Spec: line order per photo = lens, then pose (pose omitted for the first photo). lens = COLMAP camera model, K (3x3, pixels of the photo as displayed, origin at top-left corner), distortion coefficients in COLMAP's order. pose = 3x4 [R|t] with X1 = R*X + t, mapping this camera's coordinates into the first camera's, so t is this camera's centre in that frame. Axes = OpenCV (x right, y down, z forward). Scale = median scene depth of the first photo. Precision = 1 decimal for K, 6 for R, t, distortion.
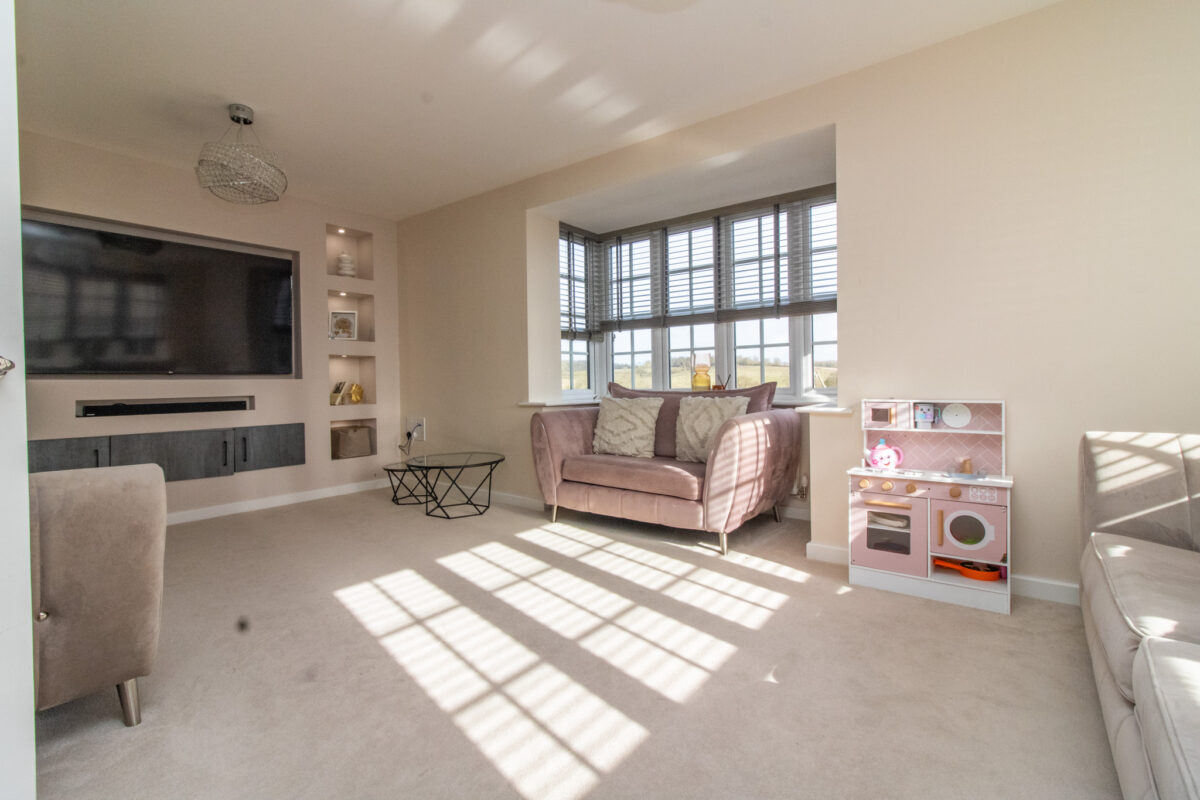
lens RADIAL K [[564.7, 0, 603.6], [0, 564.7, 385.5], [0, 0, 1]] dist [0.000232, -0.000204]
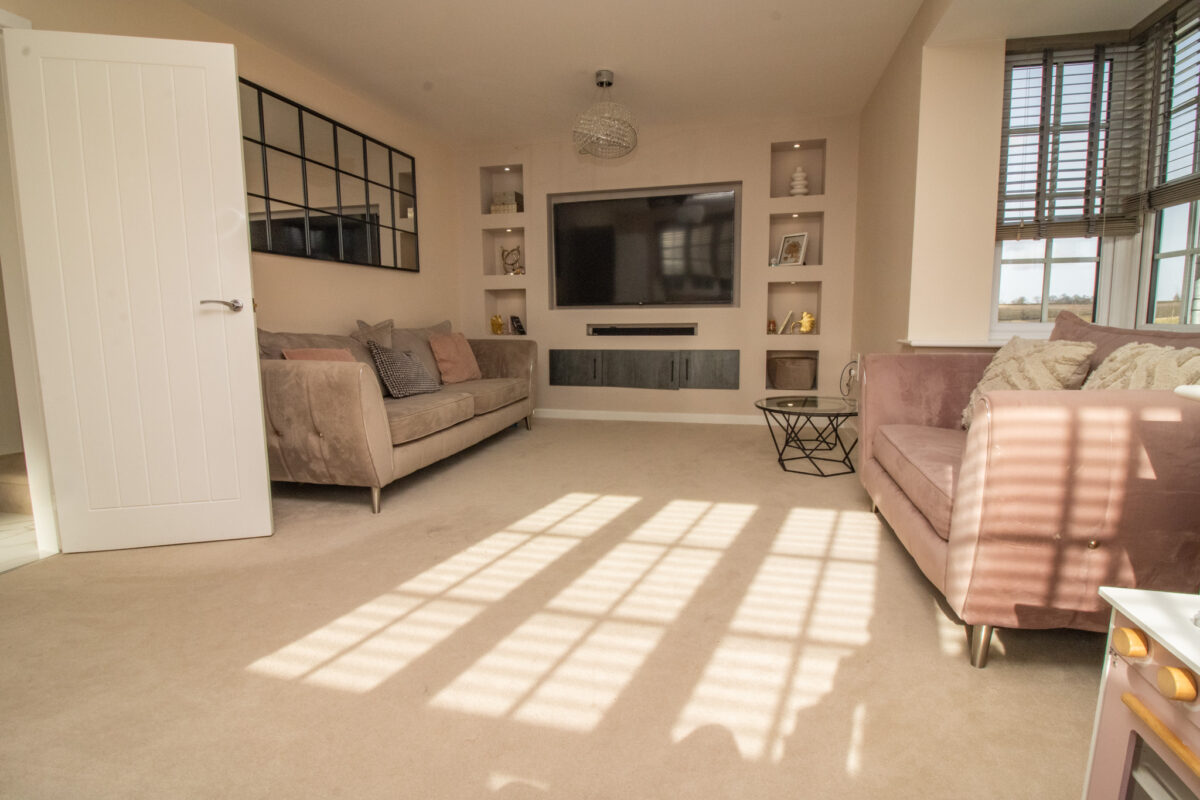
lens RADIAL K [[574.3, 0, 588.7], [0, 574.3, 386.7], [0, 0, 1]] dist [0.001796, -0.012711]
pose [[0.374703, 0.120759, -0.919247, 0.394488], [-0.001492, 0.991559, 0.129650, -0.004420], [0.927144, -0.047209, 0.371720, 0.389617]]
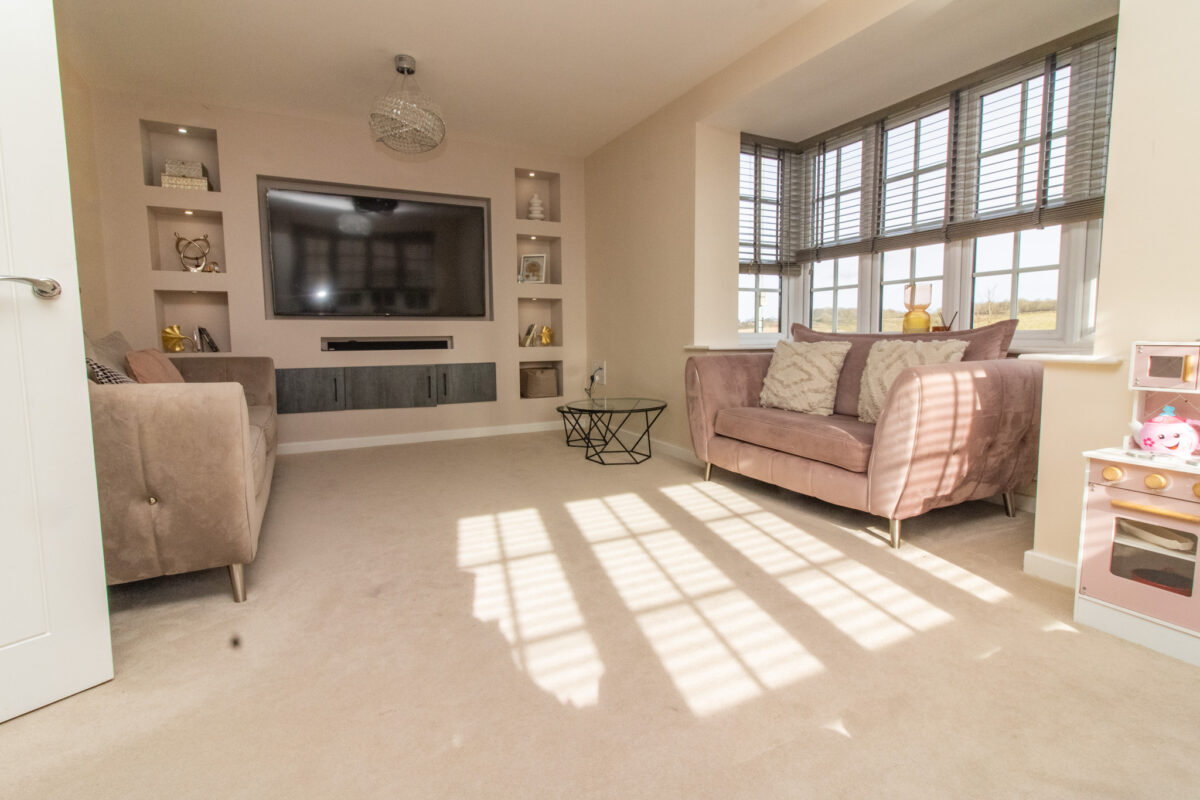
lens RADIAL K [[586.1, 0, 594.5], [0, 586.1, 387.5], [0, 0, 1]] dist [0.003157, 0.000435]
pose [[0.897105, 0.046356, -0.439378, 0.142406], [-0.007656, 0.995962, 0.089447, 0.014486], [0.441751, -0.076879, 0.893838, 0.101837]]
